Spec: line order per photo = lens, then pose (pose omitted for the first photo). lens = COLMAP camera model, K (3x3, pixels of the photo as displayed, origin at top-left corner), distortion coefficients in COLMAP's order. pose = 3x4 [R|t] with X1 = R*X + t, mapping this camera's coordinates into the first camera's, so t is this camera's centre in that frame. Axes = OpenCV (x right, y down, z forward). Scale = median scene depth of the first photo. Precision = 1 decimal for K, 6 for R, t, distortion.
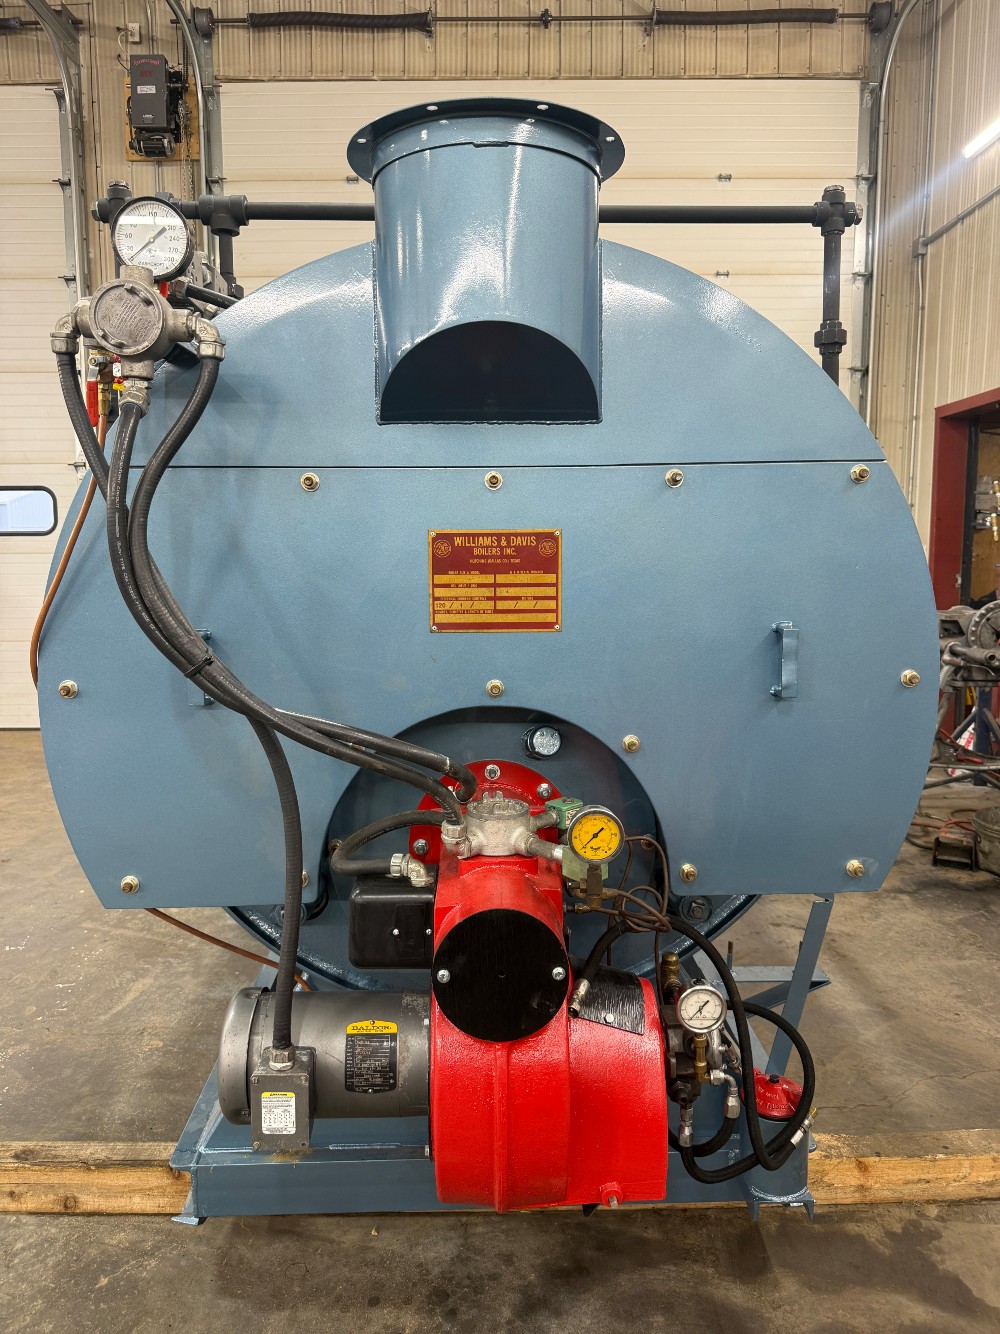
lens RADIAL K [[957.3, 0, 499.9], [0, 957.3, 669.7], [0, 0, 1]] dist [-0.000149, -0.001804]
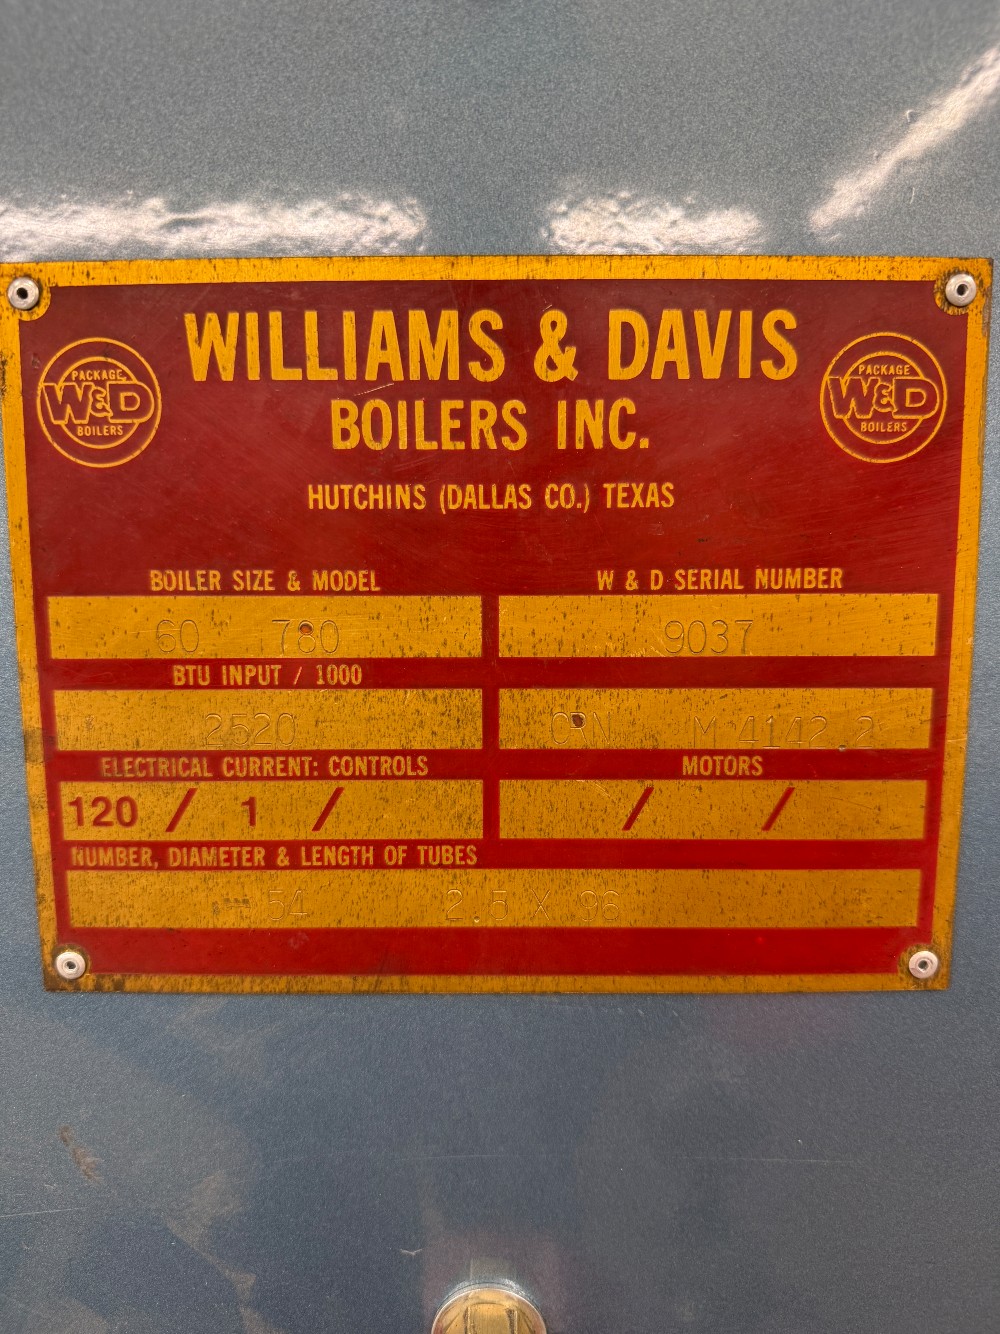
lens RADIAL K [[957.3, 0, 499.5], [0, 957.3, 666.0], [0, 0, 1]] dist [-0.000149, -0.001804]
pose [[0.999823, 0.004192, -0.018361, -0.001174], [-0.004949, 0.999132, -0.041371, -0.083409], [0.018172, 0.041454, 0.998975, 0.861808]]
